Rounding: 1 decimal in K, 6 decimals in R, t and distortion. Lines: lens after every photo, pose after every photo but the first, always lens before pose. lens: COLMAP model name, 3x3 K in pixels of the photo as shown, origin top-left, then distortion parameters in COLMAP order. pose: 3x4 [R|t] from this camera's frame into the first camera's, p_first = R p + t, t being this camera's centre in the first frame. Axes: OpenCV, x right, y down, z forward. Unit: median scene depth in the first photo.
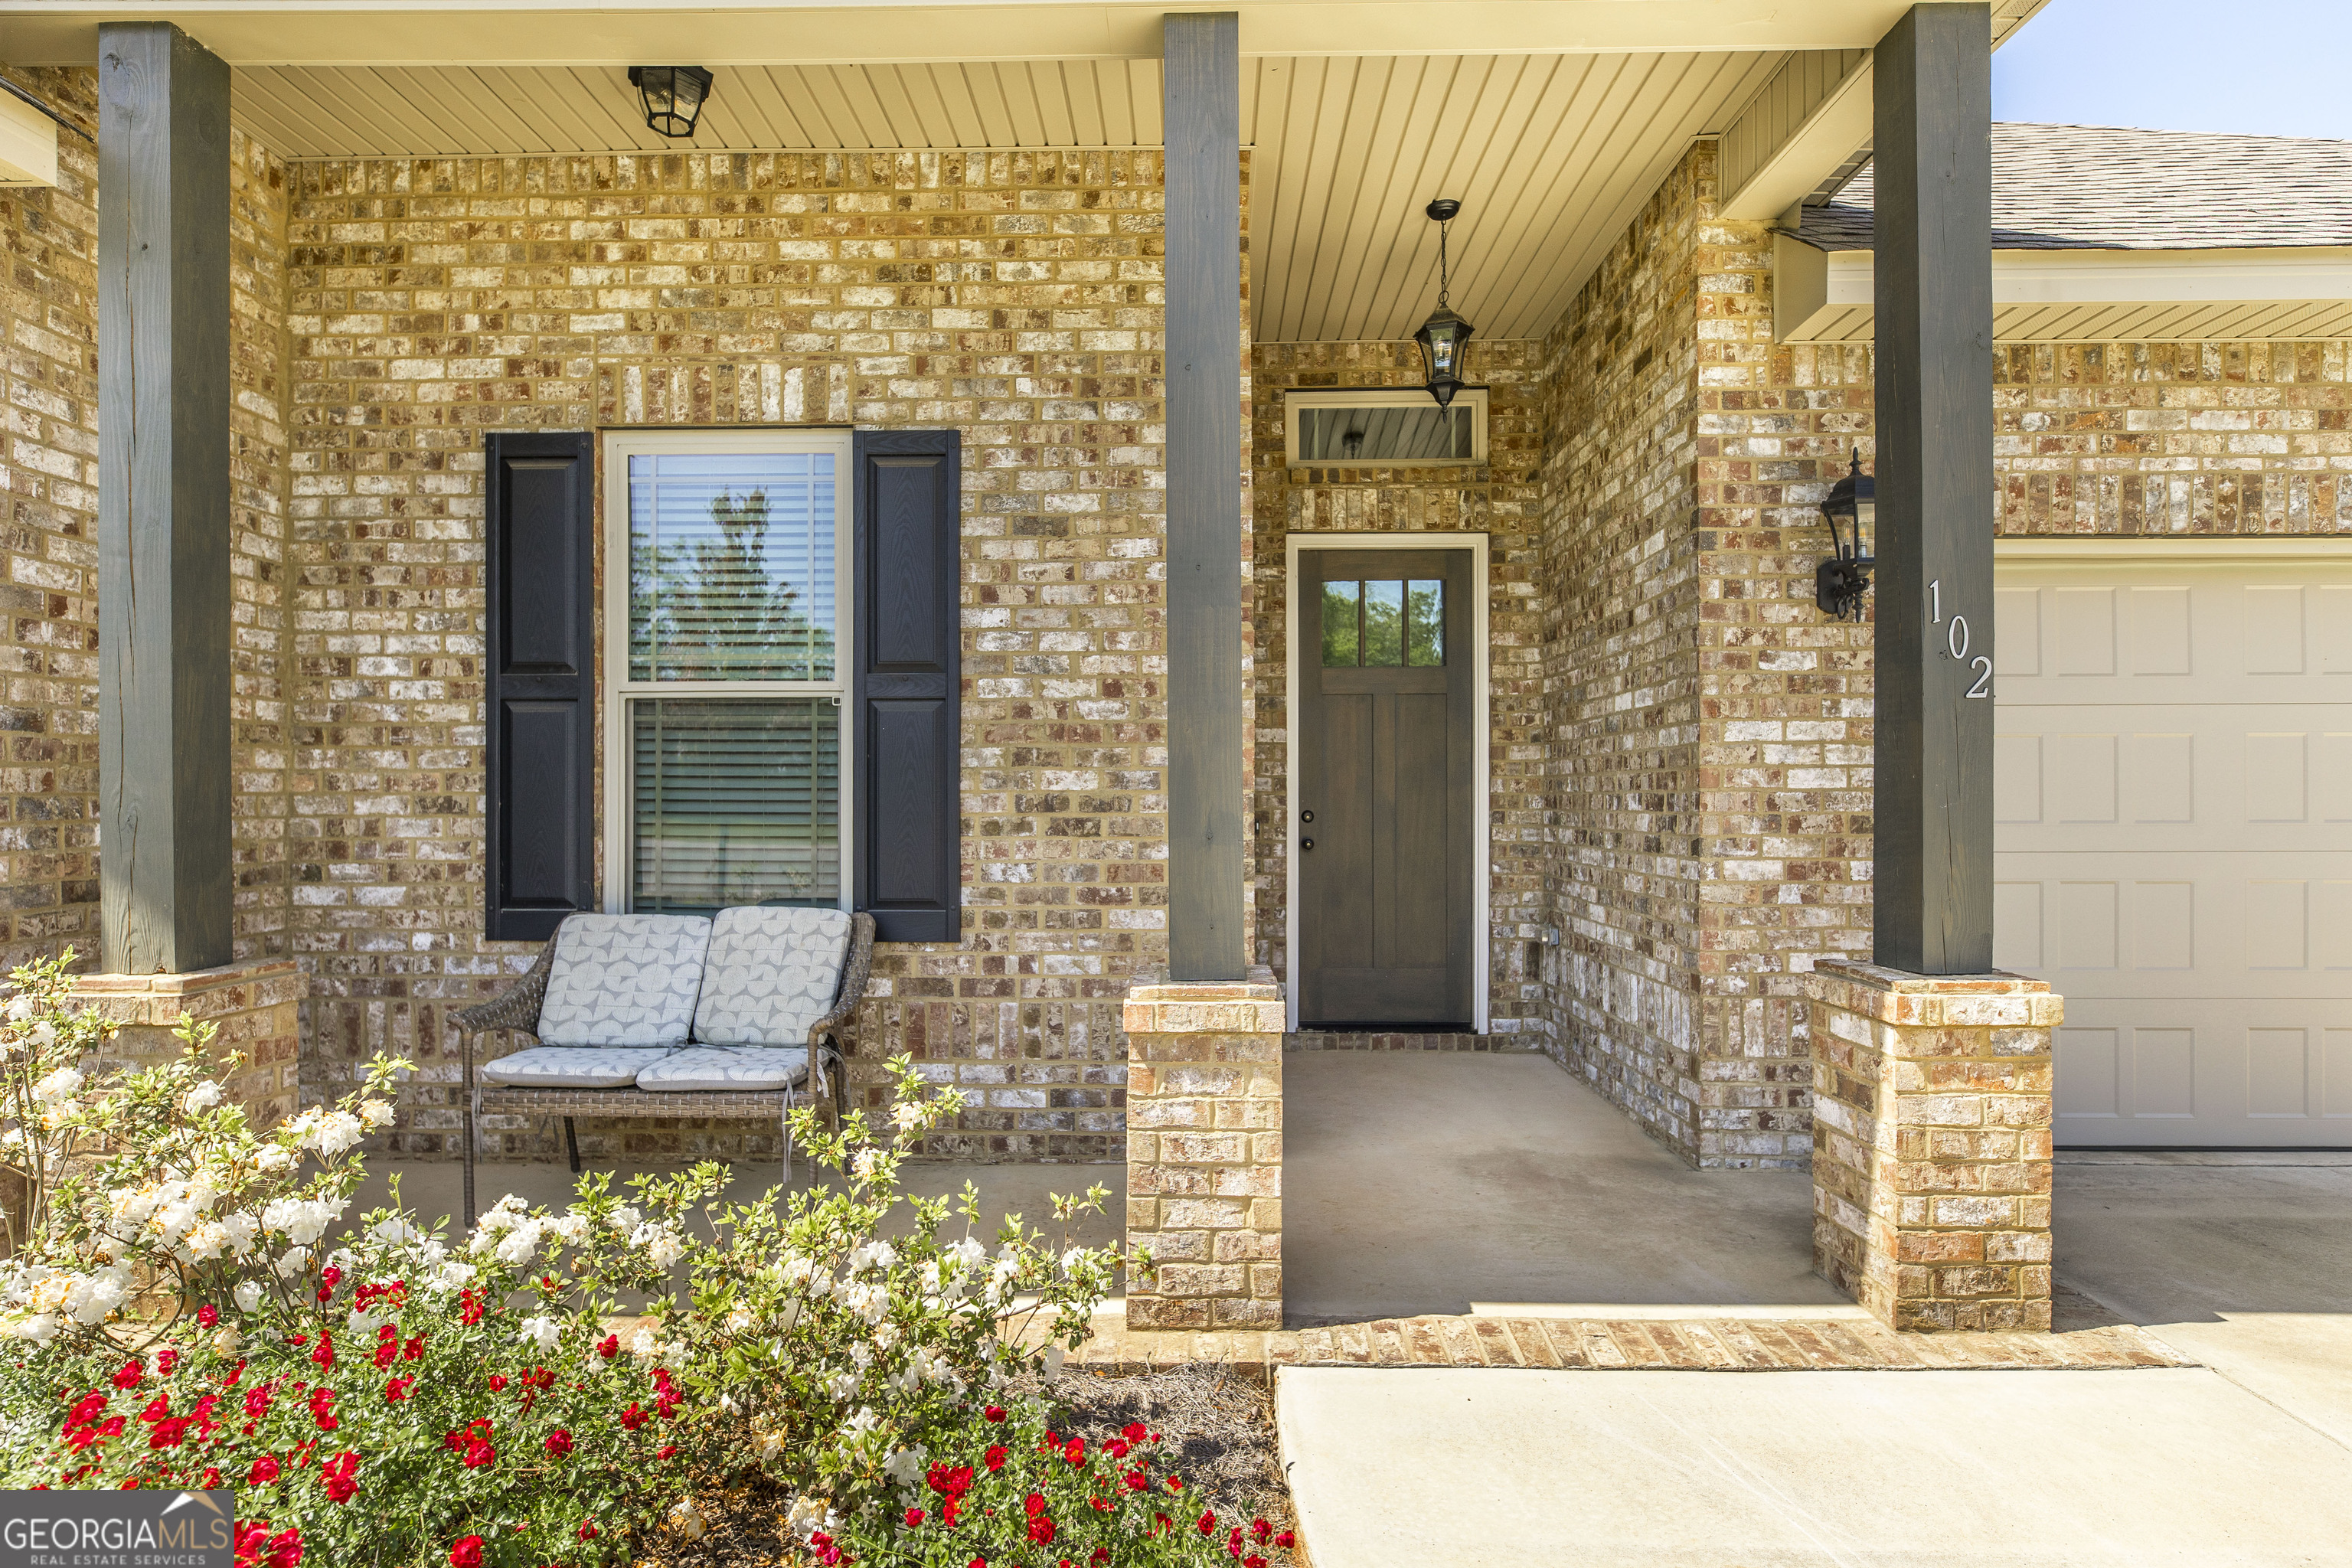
lens RADIAL K [[1198.9, 0, 1179.1], [0, 1198.9, 791.5], [0, 0, 1]] dist [0.001155, 0.000432]
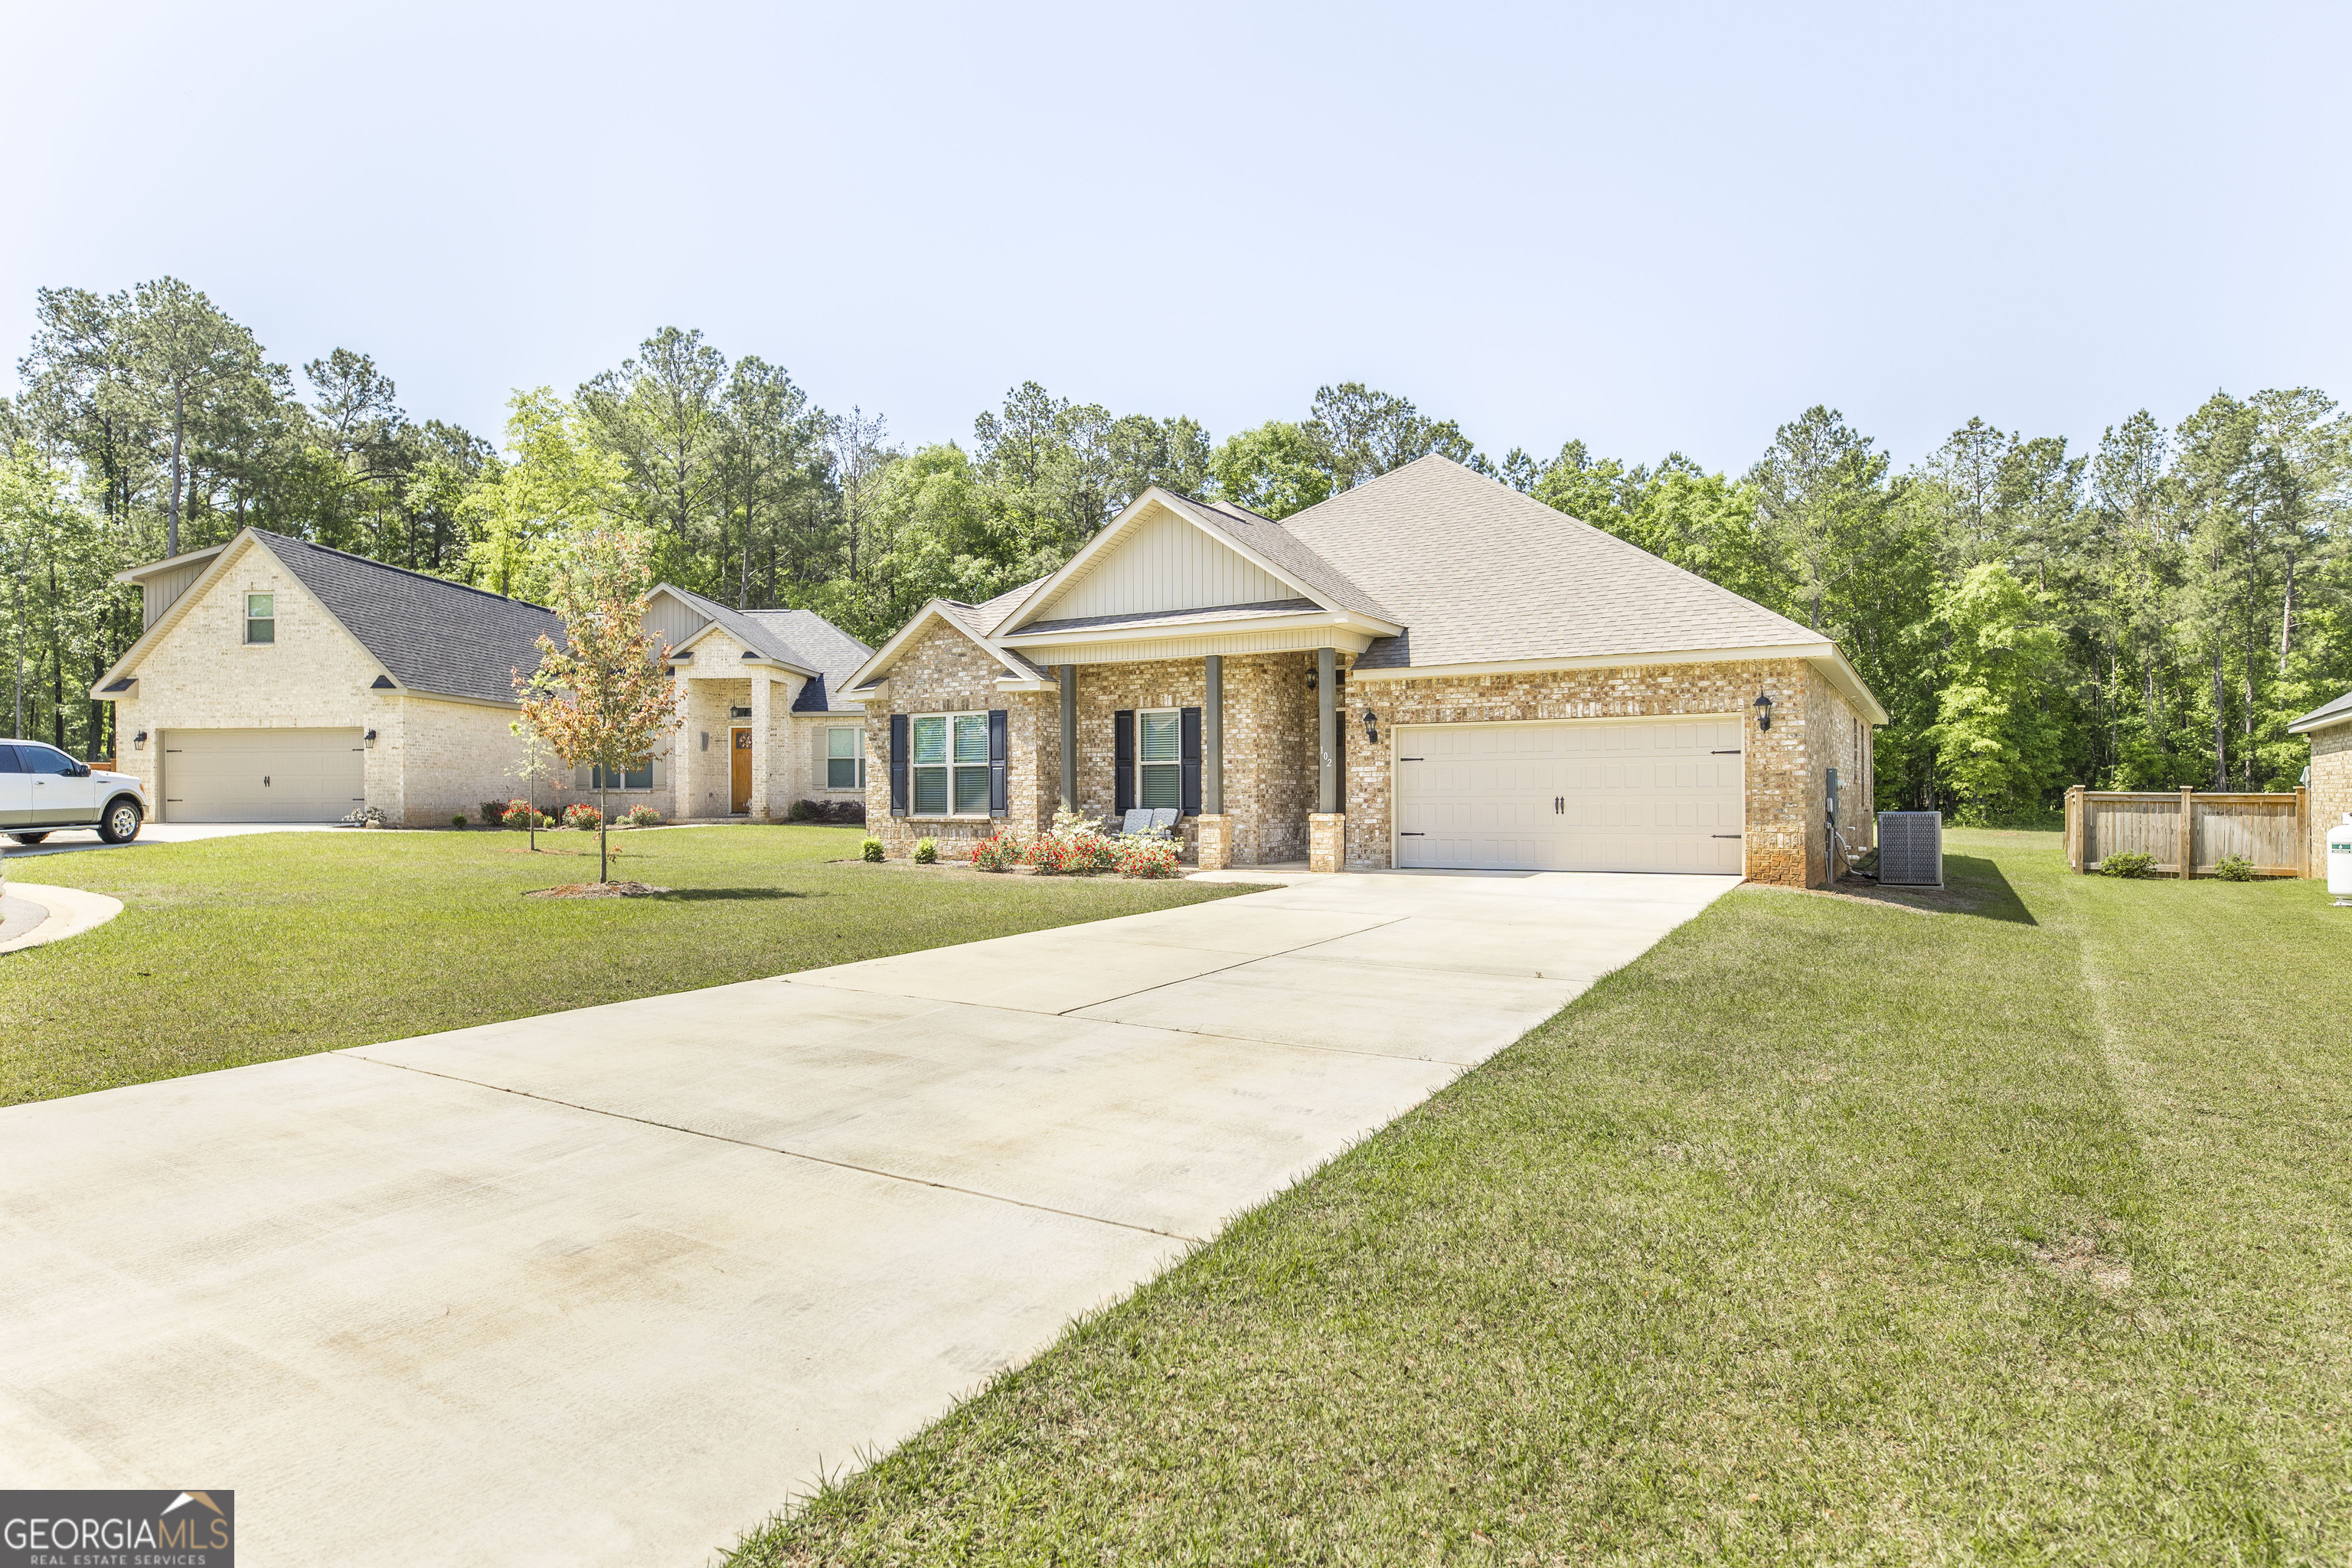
lens RADIAL K [[1380.7, 0, 1108.2], [0, 1380.7, 794.5], [0, 0, 1]] dist [-0.001964, -0.000149]
pose [[0.847541, -0.003484, -0.530718, 2.369333], [0.003317, 0.999994, -0.001269, 0.046338], [0.530719, -0.000685, 0.847548, -3.759152]]
